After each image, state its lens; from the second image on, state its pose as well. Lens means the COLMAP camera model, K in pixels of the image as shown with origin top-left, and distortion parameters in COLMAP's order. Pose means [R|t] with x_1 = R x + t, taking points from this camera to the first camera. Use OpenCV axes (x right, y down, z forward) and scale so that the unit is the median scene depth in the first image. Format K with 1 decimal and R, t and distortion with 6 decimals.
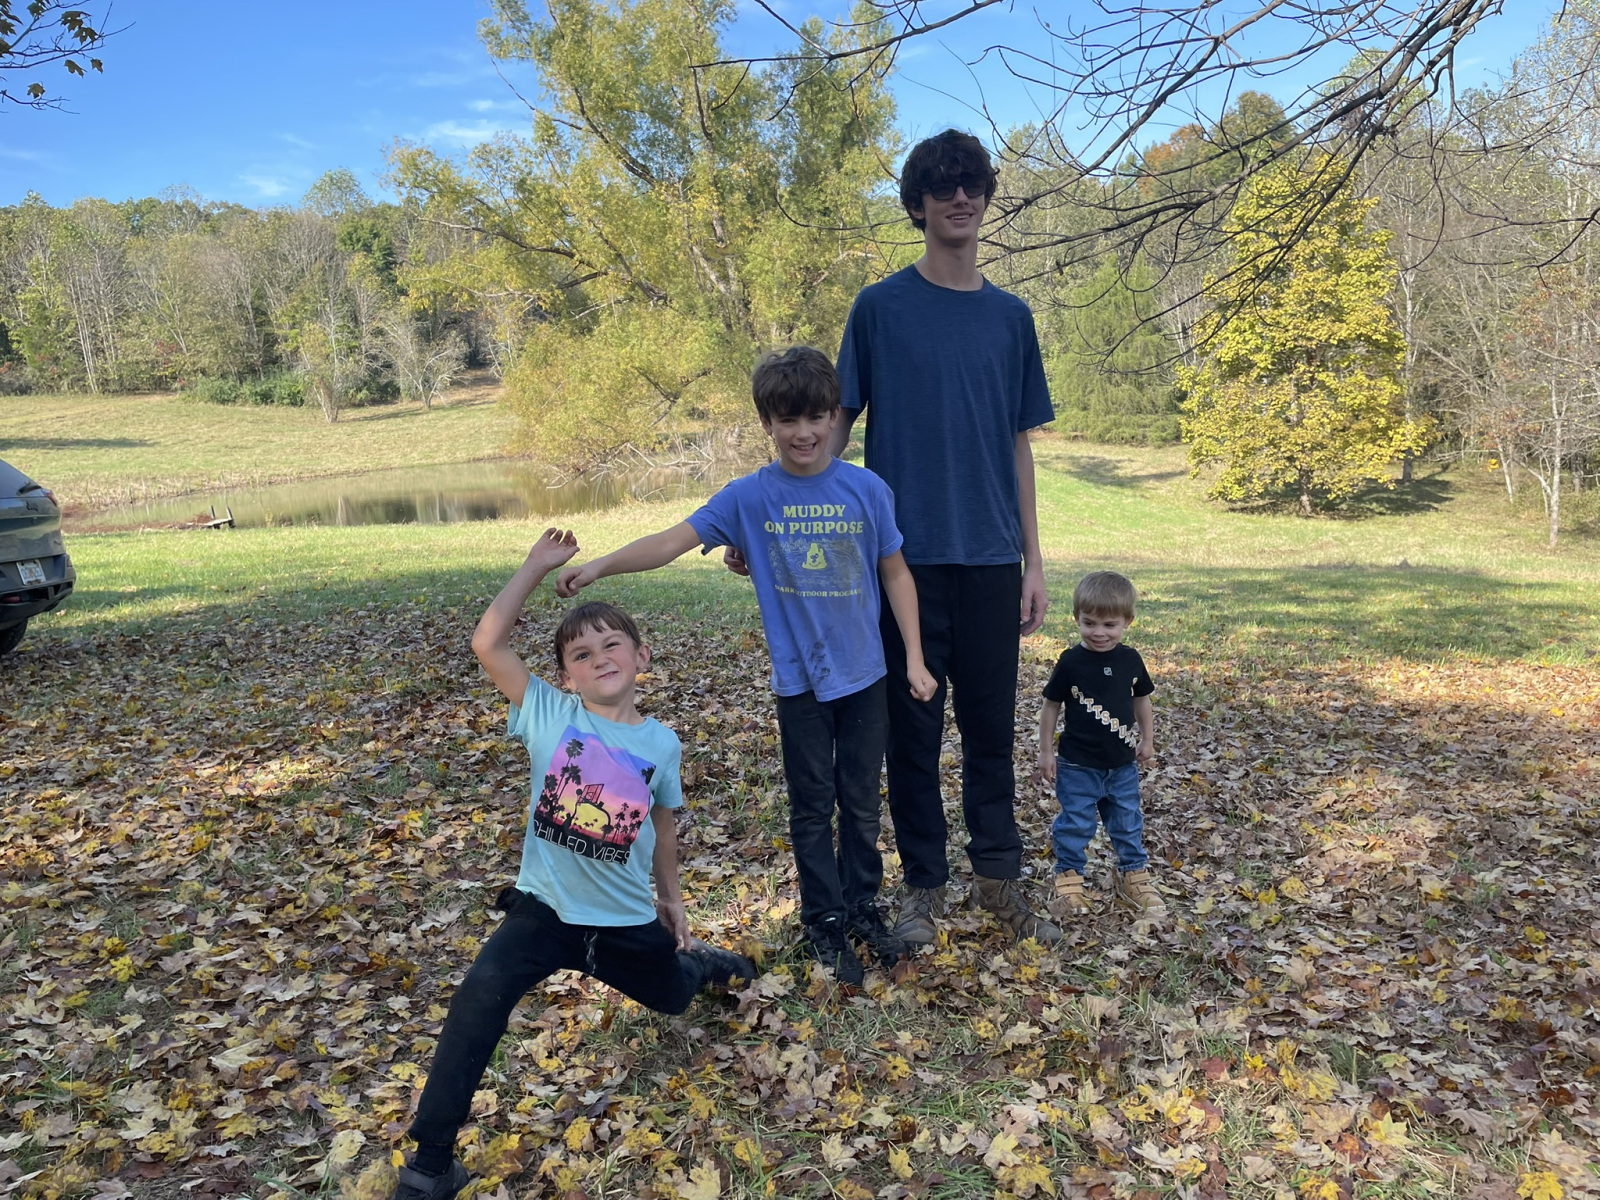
lens RADIAL K [[1206.3, 0, 778.8], [0, 1206.3, 603.9], [0, 0, 1]] dist [0.094752, -0.121277]
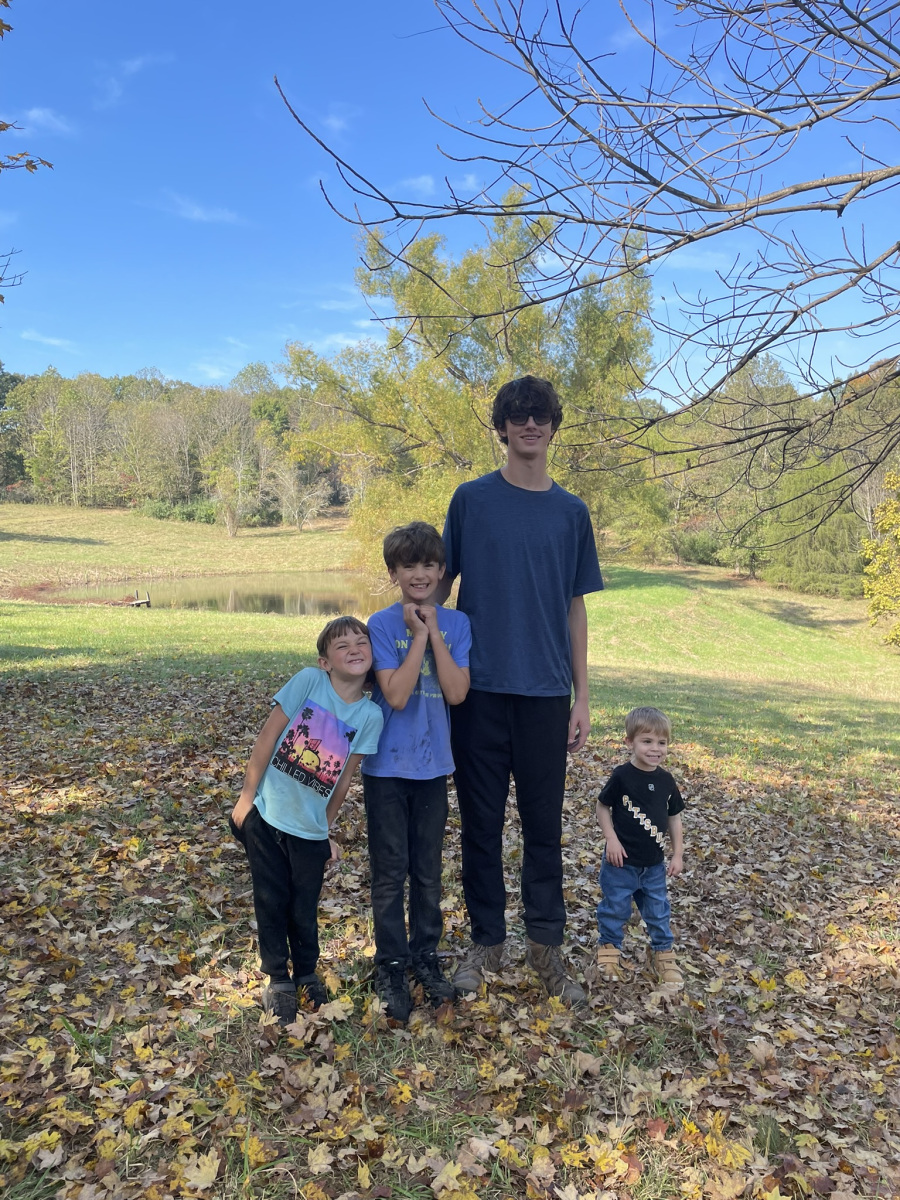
lens RADIAL K [[905.5, 0, 450.0], [0, 905.5, 600.0], [0, 0, 1]] dist [0.084123, -0.109659]
pose [[0.990478, 0.077125, -0.114044, 0.143532], [-0.087967, 0.991744, -0.093307, -0.028065], [0.105906, 0.102450, 0.989084, 0.007990]]
